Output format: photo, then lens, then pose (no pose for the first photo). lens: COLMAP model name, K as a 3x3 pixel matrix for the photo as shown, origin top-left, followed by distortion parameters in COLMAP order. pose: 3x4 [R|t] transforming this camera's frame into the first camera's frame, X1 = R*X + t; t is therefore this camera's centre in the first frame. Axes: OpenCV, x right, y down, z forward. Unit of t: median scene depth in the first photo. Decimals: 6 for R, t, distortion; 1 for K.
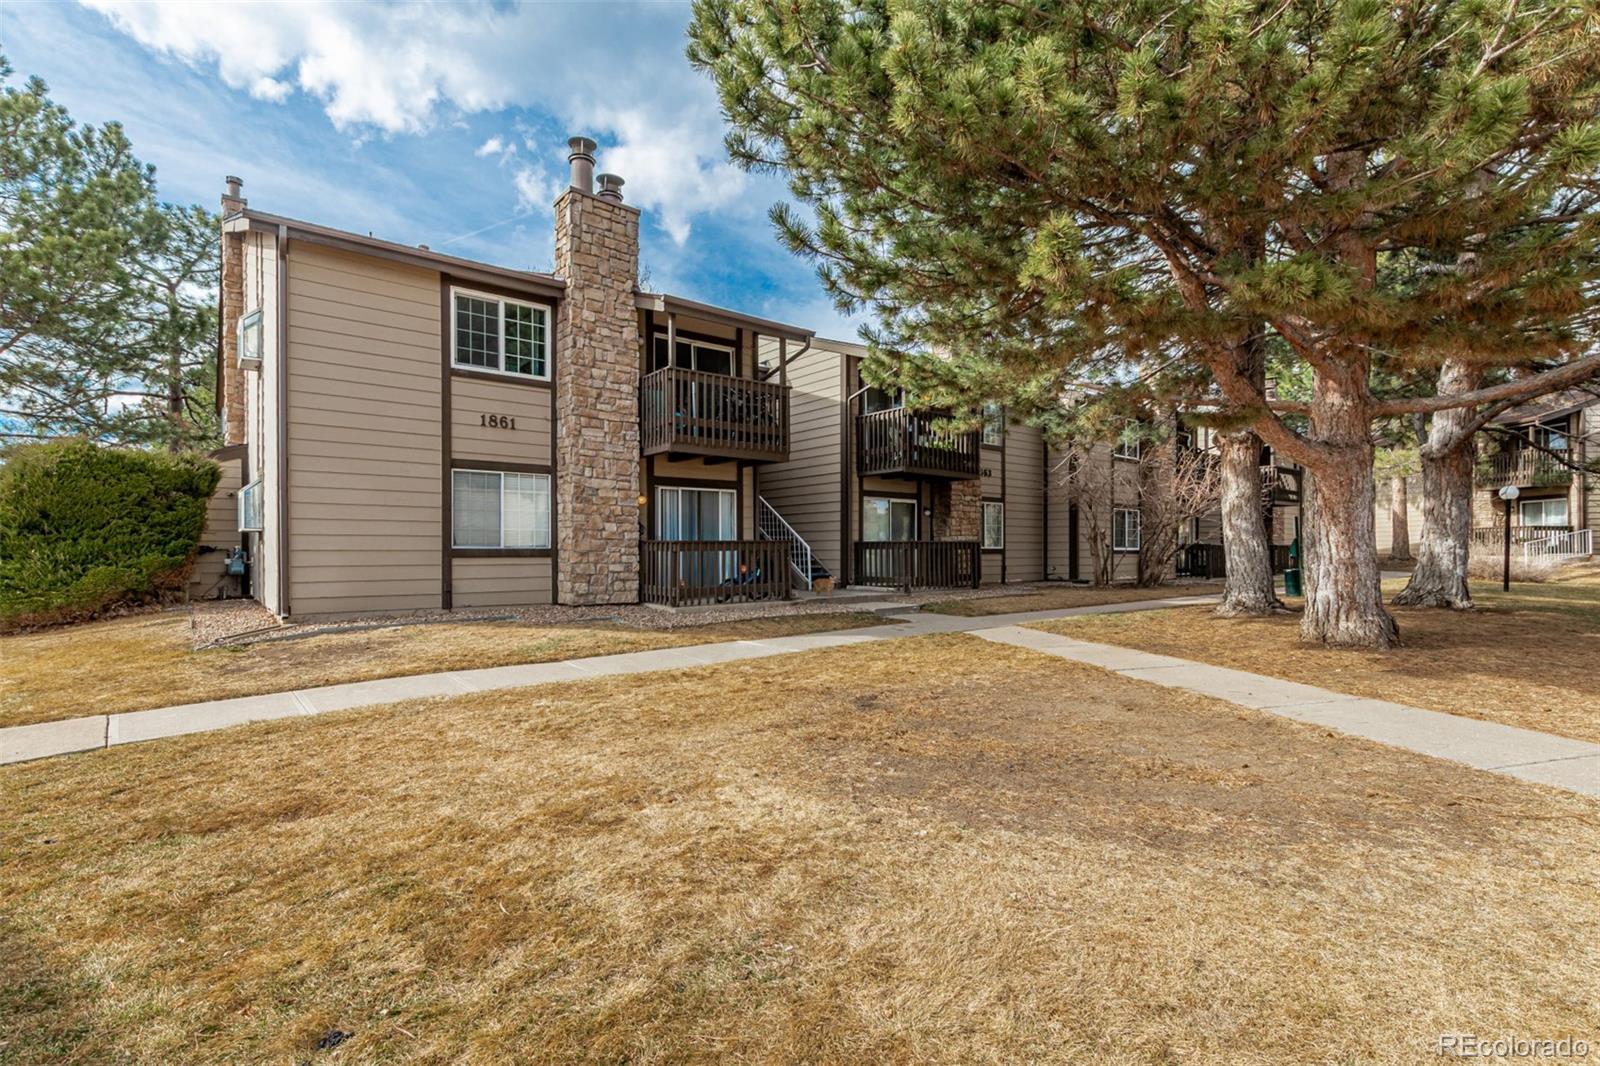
lens RADIAL K [[734.0, 0, 802.6], [0, 734.0, 541.5], [0, 0, 1]] dist [0.009924, -0.000697]
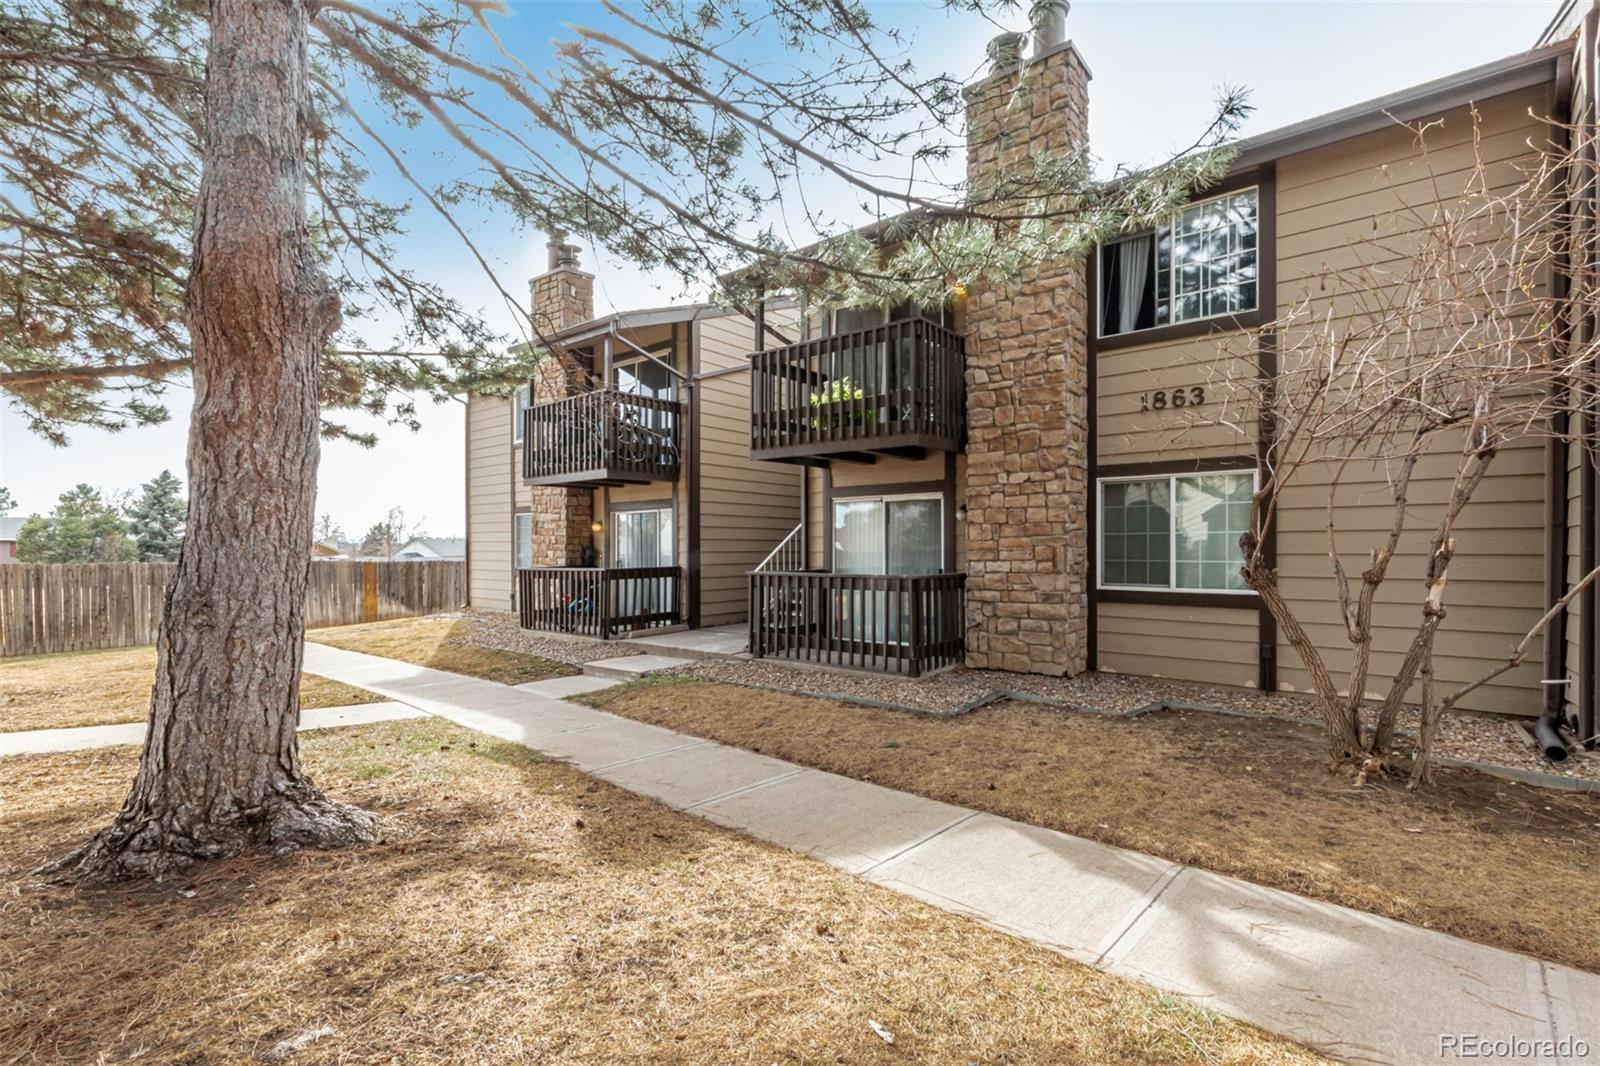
lens RADIAL K [[734.0, 0, 802.6], [0, 734.0, 541.5], [0, 0, 1]] dist [0.009924, -0.000697]
pose [[0.199630, 0.000787, -0.979871, 0.697541], [0.024100, 0.999693, 0.005712, -0.028626], [0.979575, -0.024755, 0.199550, 0.856351]]
